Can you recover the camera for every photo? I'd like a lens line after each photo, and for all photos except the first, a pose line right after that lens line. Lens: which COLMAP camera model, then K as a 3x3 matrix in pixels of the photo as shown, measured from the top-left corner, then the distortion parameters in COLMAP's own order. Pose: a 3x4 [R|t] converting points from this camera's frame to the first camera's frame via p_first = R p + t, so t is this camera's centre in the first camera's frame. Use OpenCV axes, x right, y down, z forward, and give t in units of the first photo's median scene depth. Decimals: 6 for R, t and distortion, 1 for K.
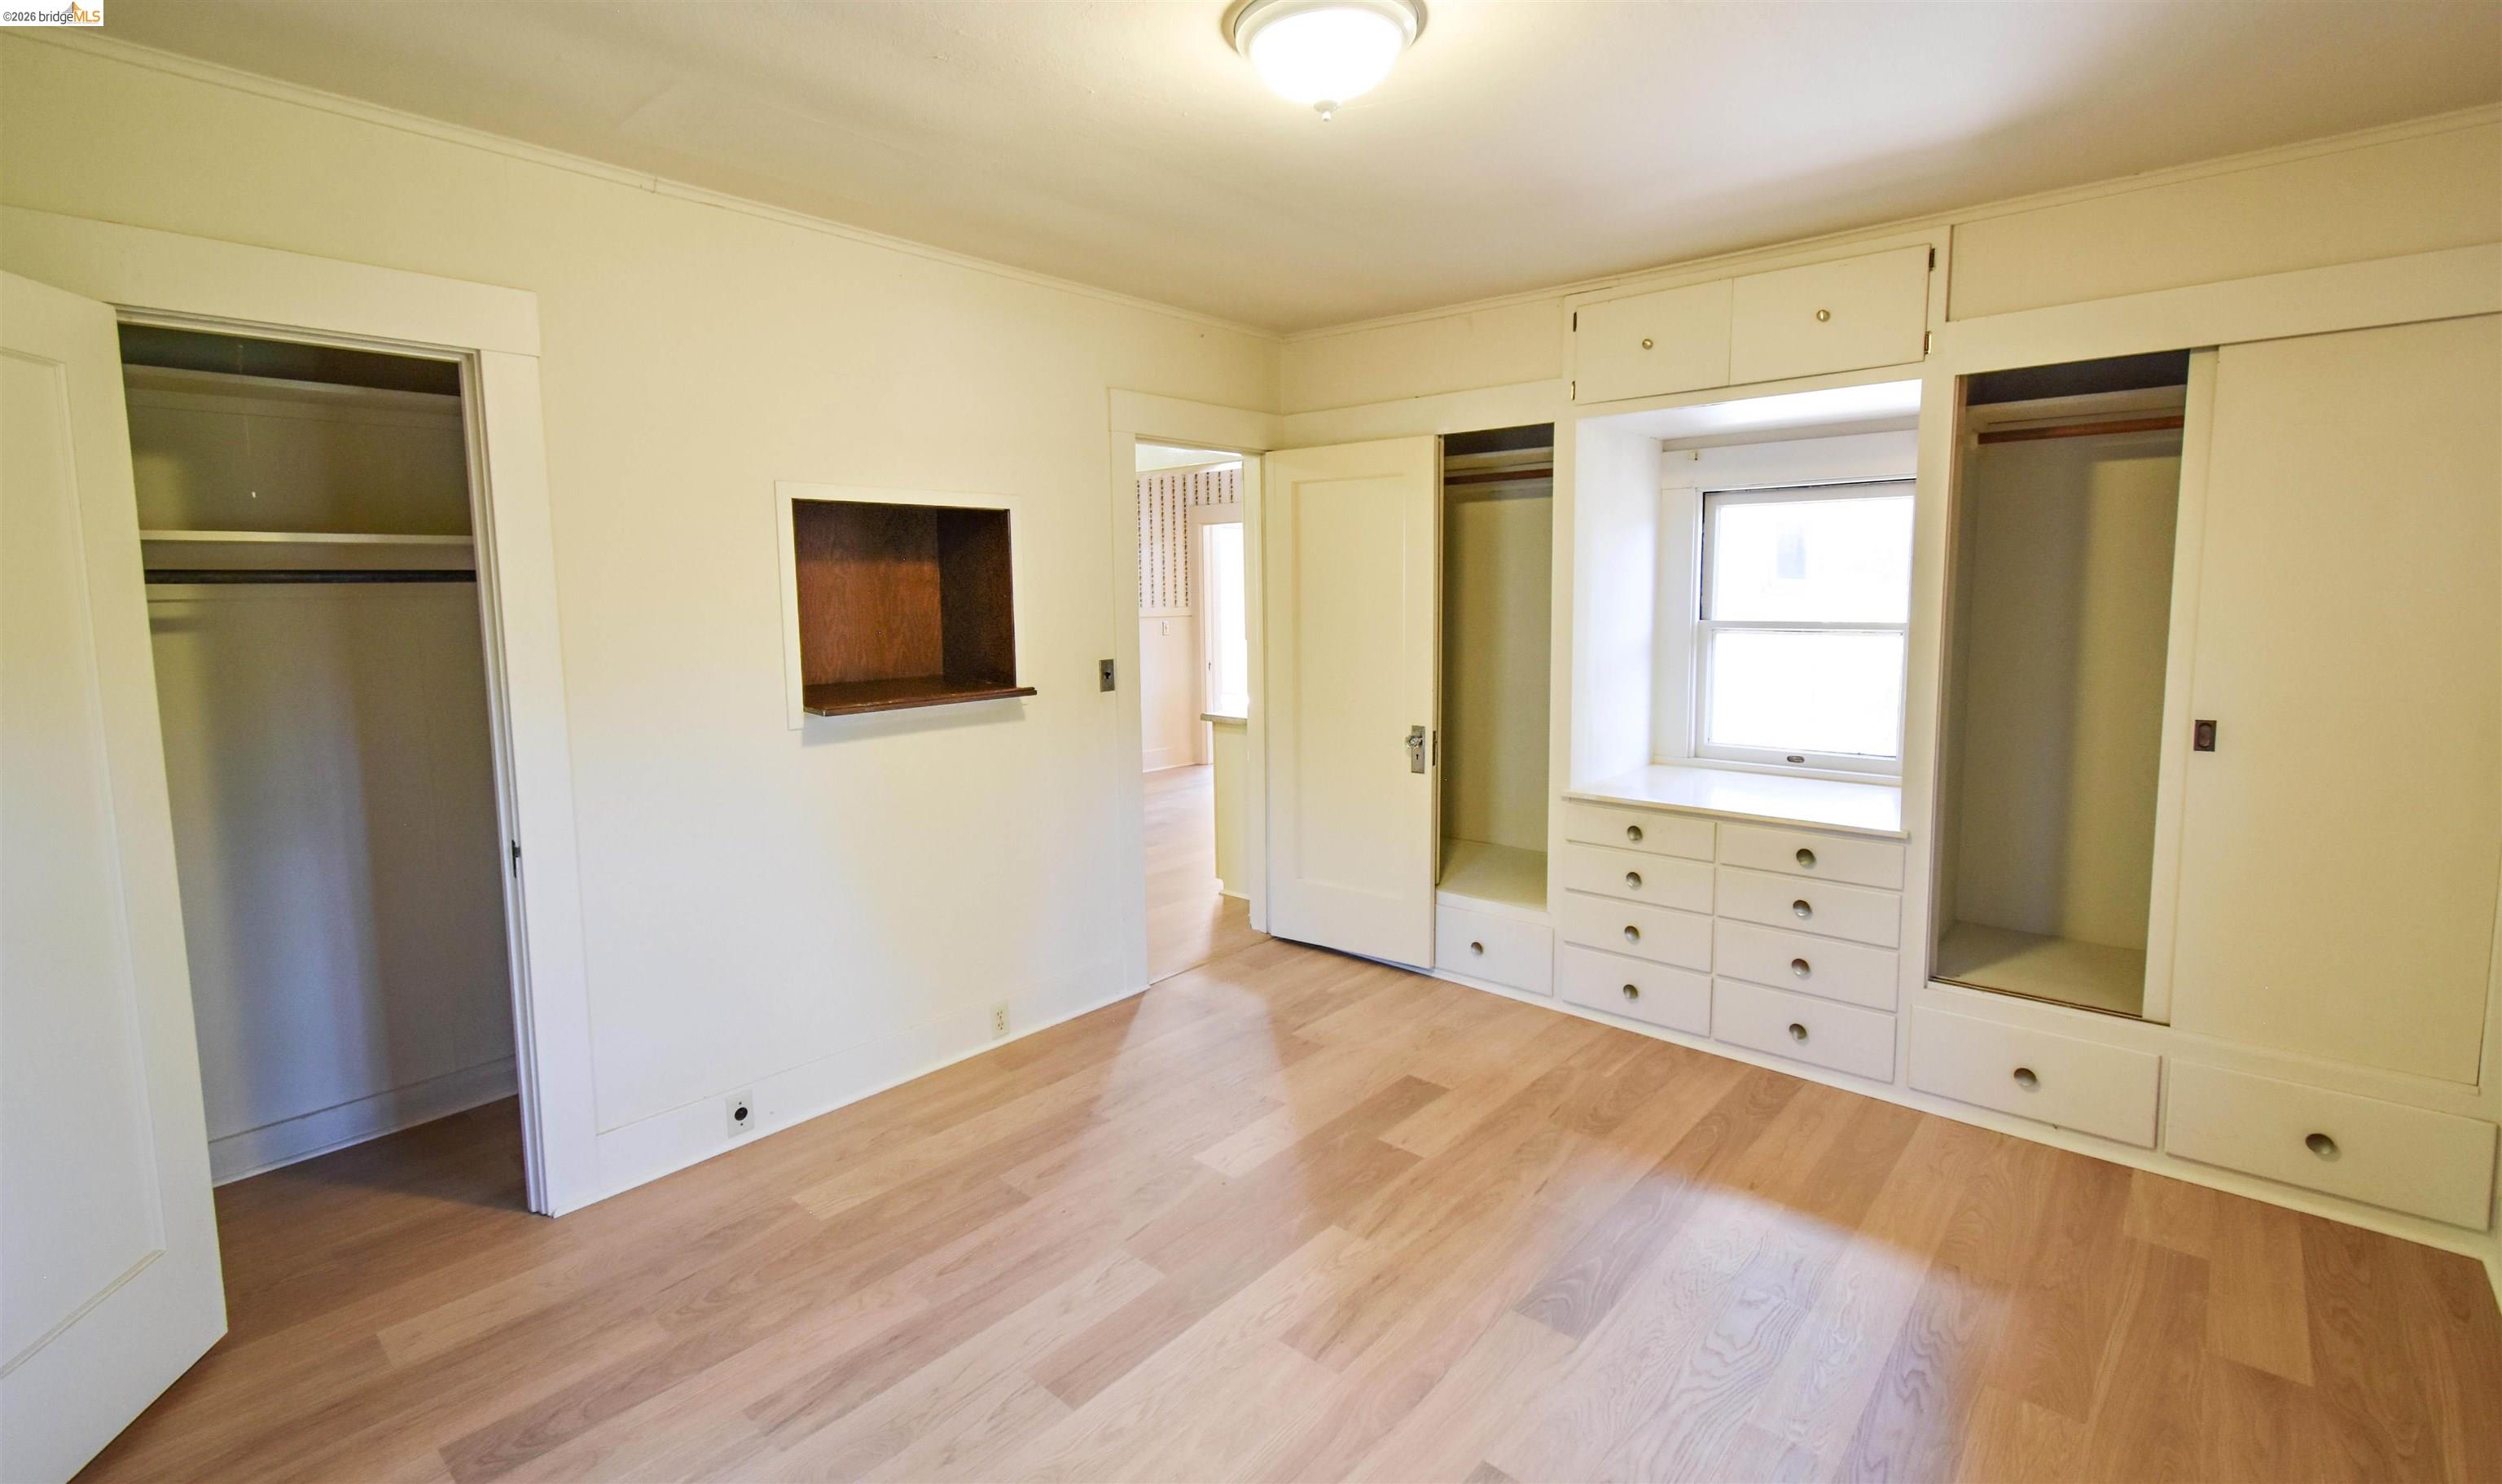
lens RADIAL K [[1096.2, 0, 1249.4], [0, 1096.2, 704.6], [0, 0, 1]] dist [0.000594, 0.000149]
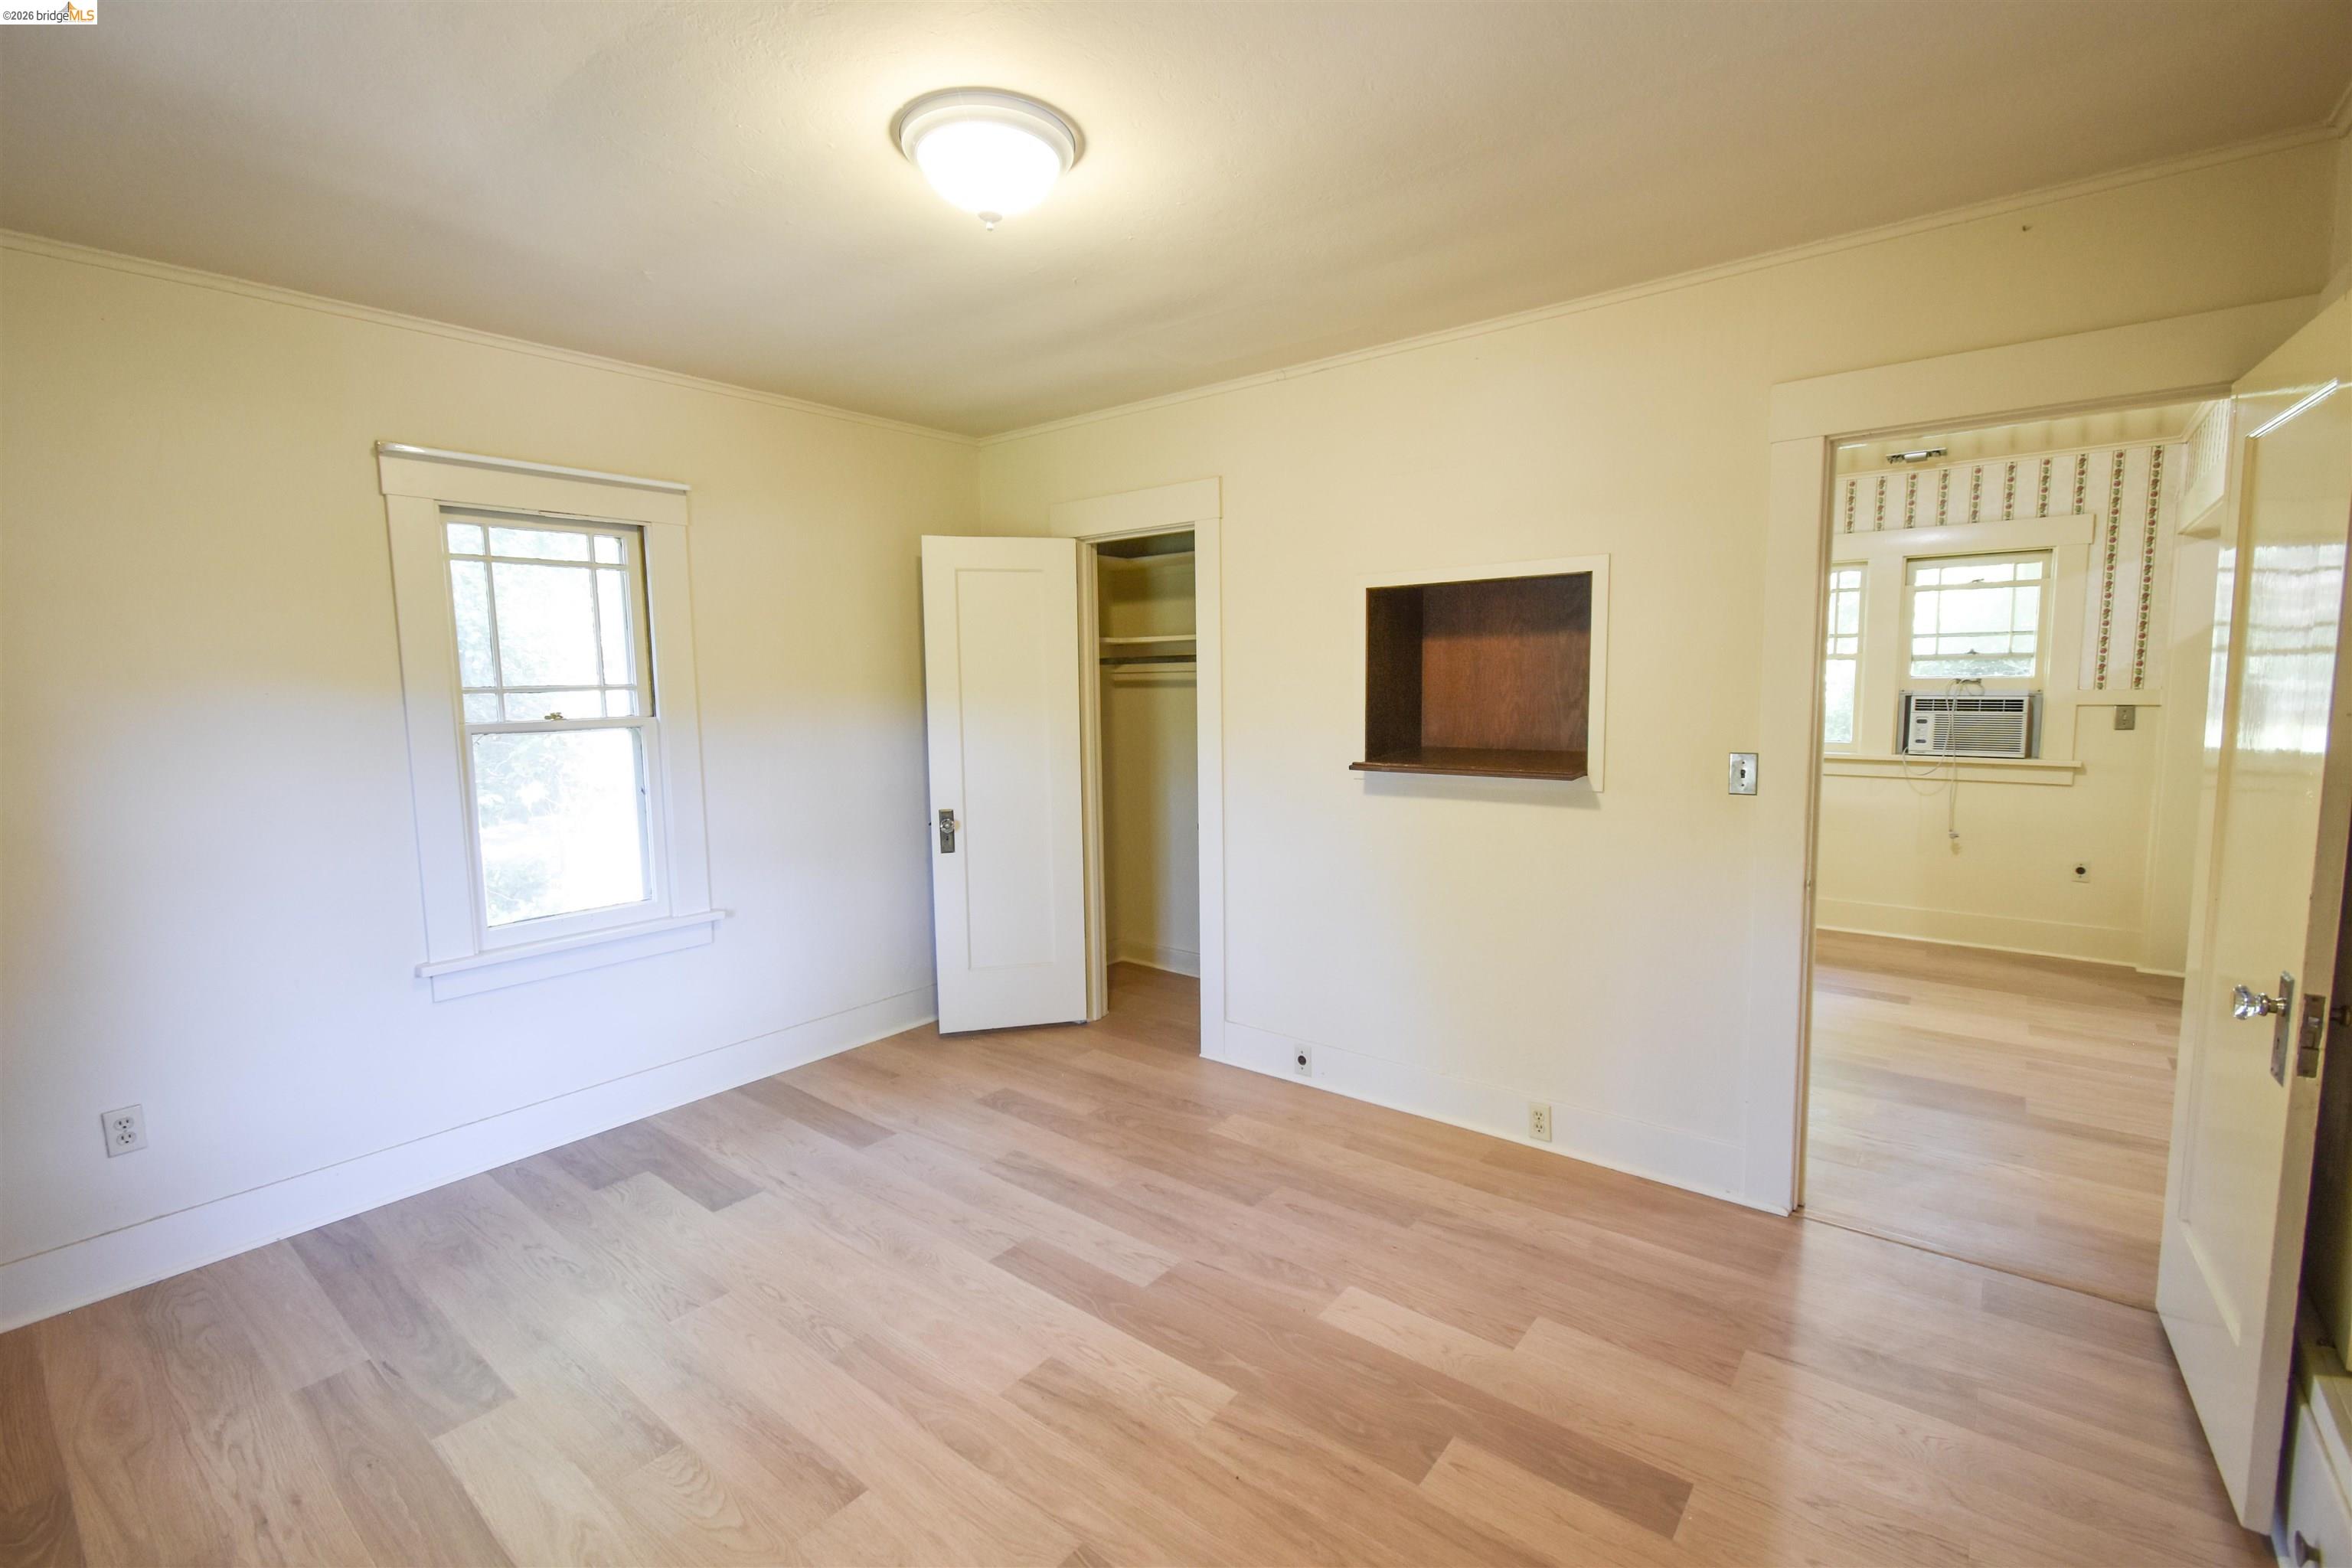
lens RADIAL K [[1031.0, 0, 1180.9], [0, 1031.0, 780.7], [0, 0, 1]] dist [0.000946, 0.000192]
pose [[0.046878, 0.110980, -0.992716, 0.901120], [-0.090414, 0.990201, 0.106429, -0.099984], [0.994800, 0.084767, 0.056452, 0.932384]]
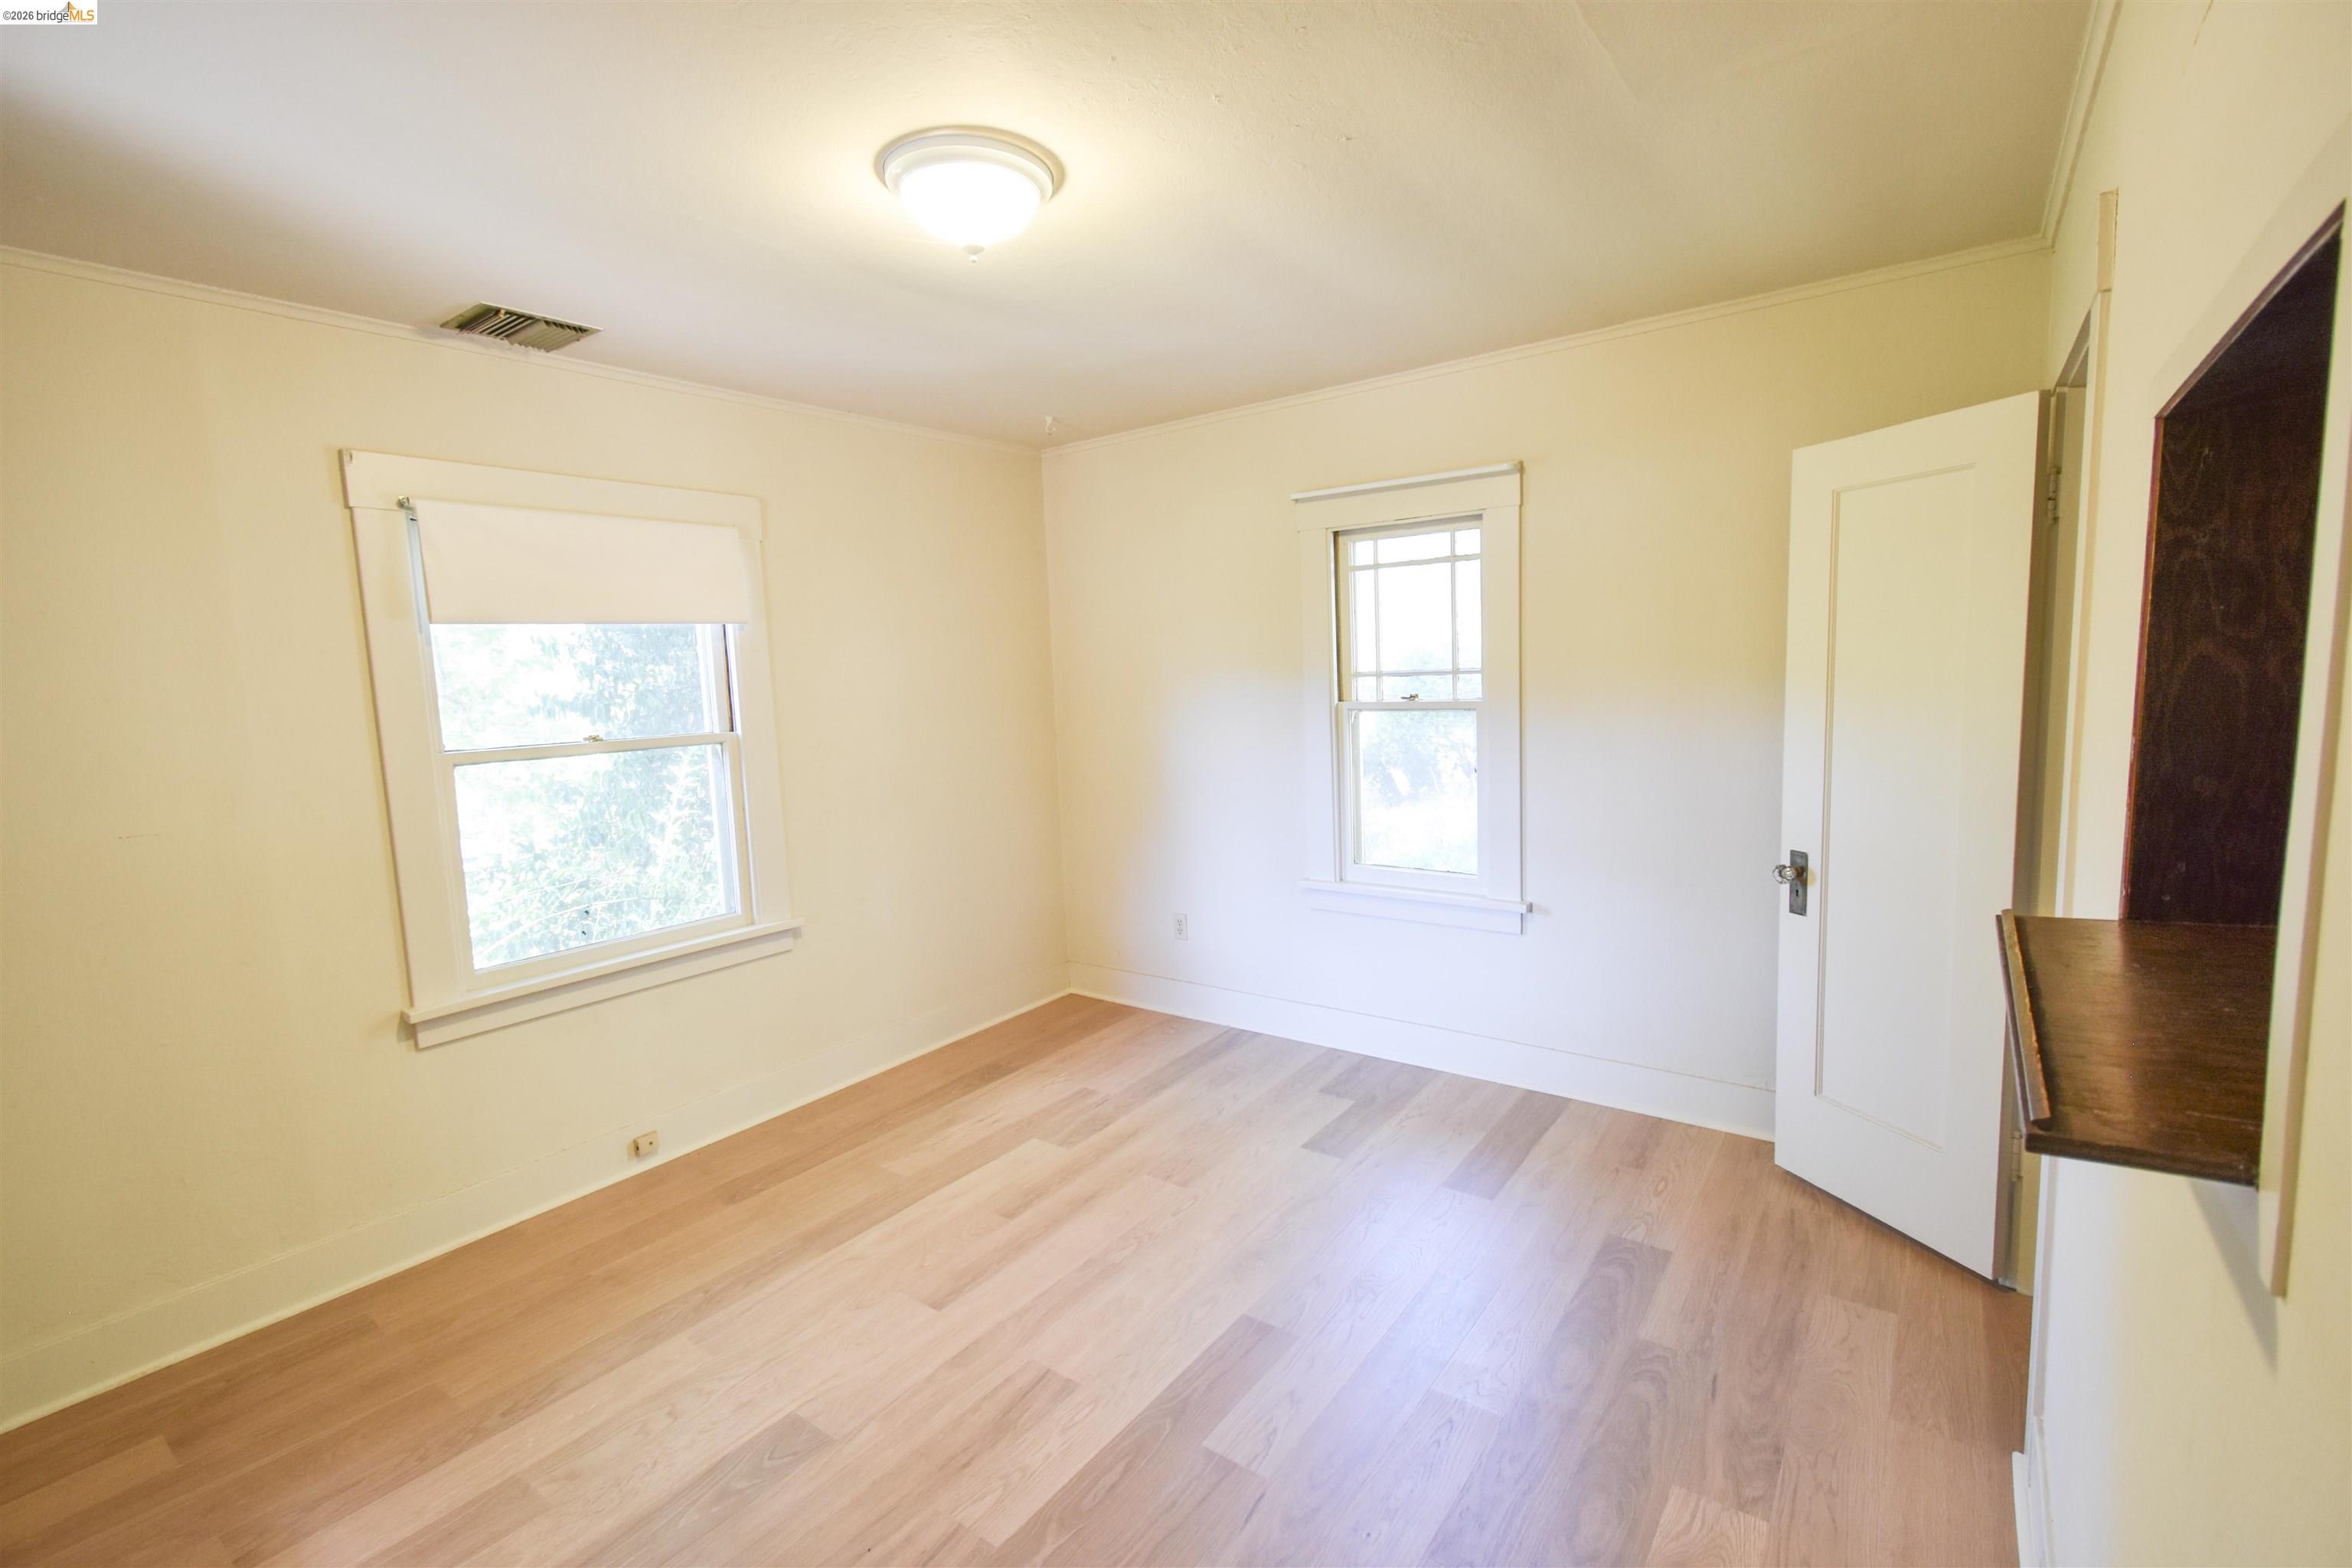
lens RADIAL K [[1031.0, 0, 1180.9], [0, 1031.0, 780.7], [0, 0, 1]] dist [0.000946, 0.000192]
pose [[-0.995378, 0.054711, -0.078925, -0.021378], [0.036744, 0.976282, 0.213363, -0.187693], [0.088726, 0.209477, -0.973780, 1.699709]]
